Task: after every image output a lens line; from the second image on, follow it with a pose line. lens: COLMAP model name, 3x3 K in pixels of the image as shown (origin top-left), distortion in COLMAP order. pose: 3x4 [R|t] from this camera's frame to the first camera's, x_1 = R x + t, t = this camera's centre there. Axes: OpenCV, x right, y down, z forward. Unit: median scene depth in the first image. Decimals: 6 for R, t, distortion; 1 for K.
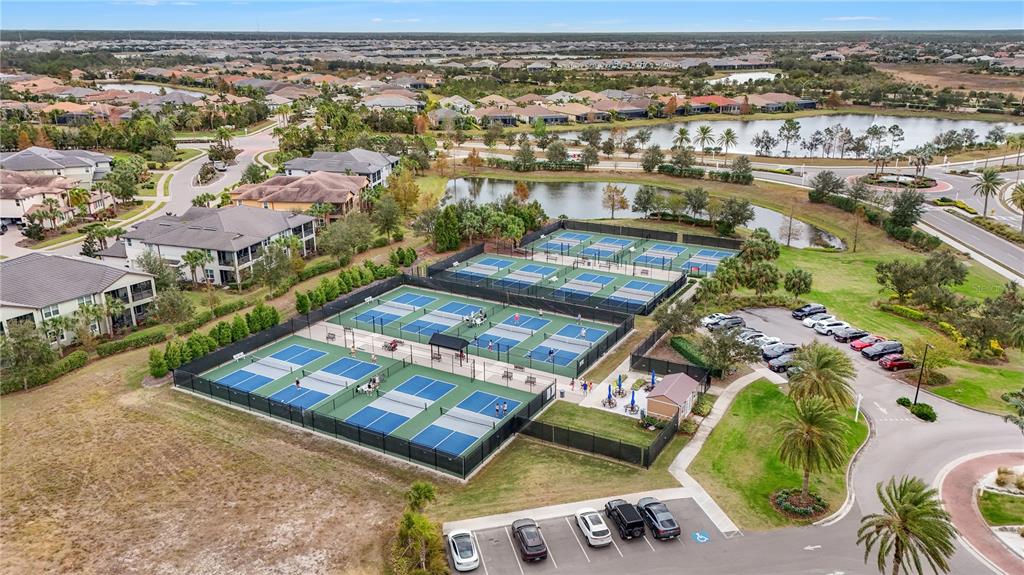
lens RADIAL K [[729.4, 0, 514.0], [0, 729.4, 292.8], [0, 0, 1]] dist [0.066852, -0.055789]
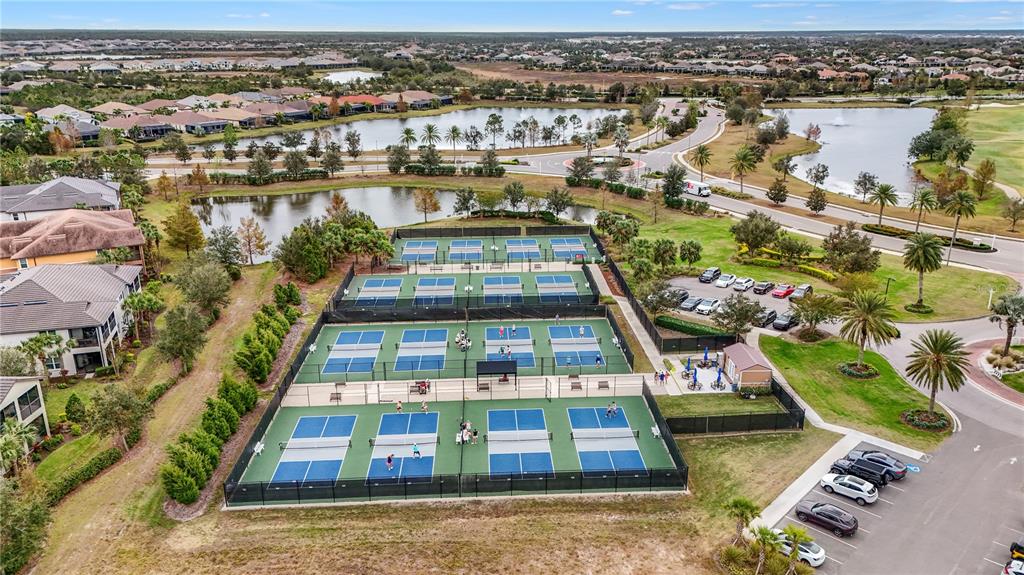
lens RADIAL K [[729.4, 0, 510.3], [0, 729.4, 287.5], [0, 0, 1]] dist [0.066852, -0.055789]
pose [[0.850816, -0.172258, 0.496427, -0.396240], [0.175066, 0.983690, 0.041293, -0.052272], [-0.495444, 0.051775, 0.867096, 0.140482]]
